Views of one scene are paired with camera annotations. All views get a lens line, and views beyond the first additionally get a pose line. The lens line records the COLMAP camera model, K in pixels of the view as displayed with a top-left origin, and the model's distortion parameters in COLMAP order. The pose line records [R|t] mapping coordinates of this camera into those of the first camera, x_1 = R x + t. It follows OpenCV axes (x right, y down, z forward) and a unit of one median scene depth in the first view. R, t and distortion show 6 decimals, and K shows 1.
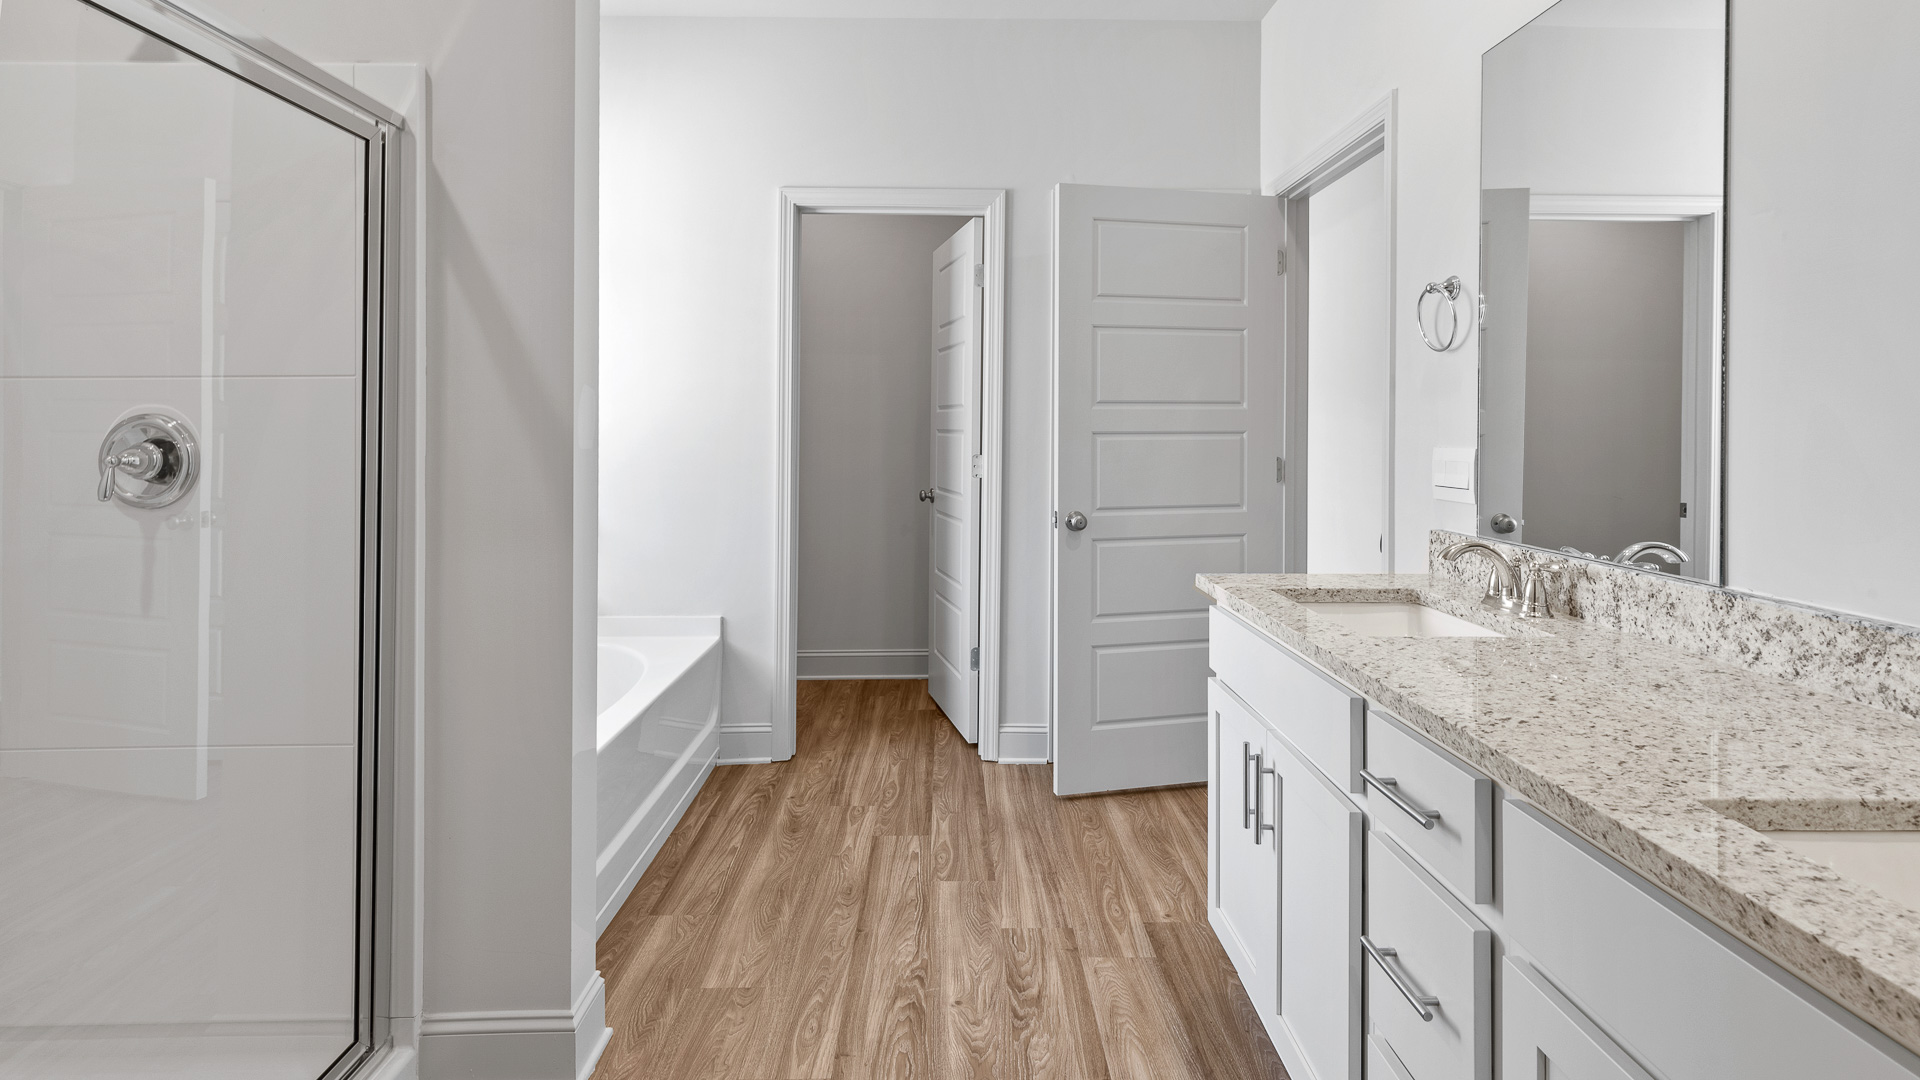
lens RADIAL K [[867.3, 0, 973.1], [0, 867.3, 527.3], [0, 0, 1]] dist [0.000975, 0.000652]
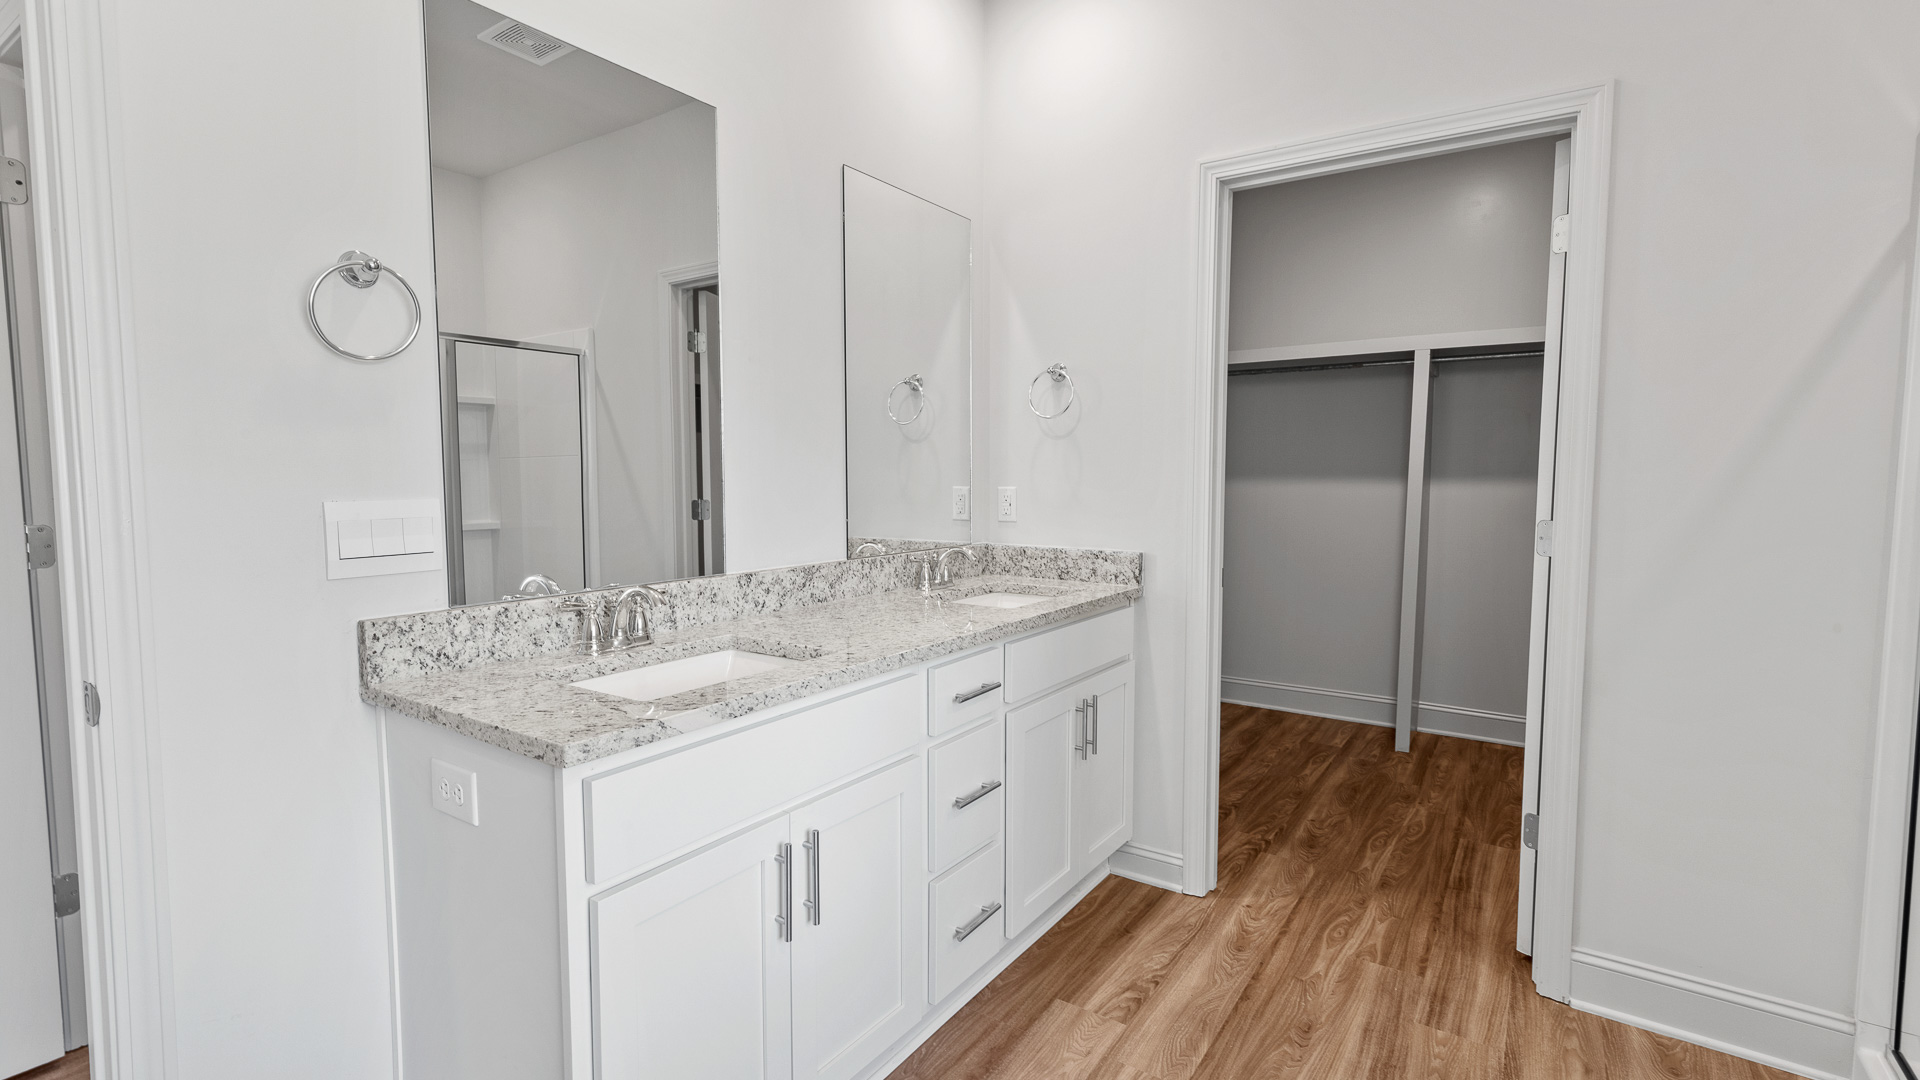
lens RADIAL K [[867.3, 0, 973.1], [0, 867.3, 527.3], [0, 0, 1]] dist [0.000975, 0.000652]
pose [[-0.815731, -0.041354, 0.576951, -0.406795], [0.062152, 0.985400, 0.158504, -0.239015], [-0.575083, 0.165155, -0.801251, 2.009210]]
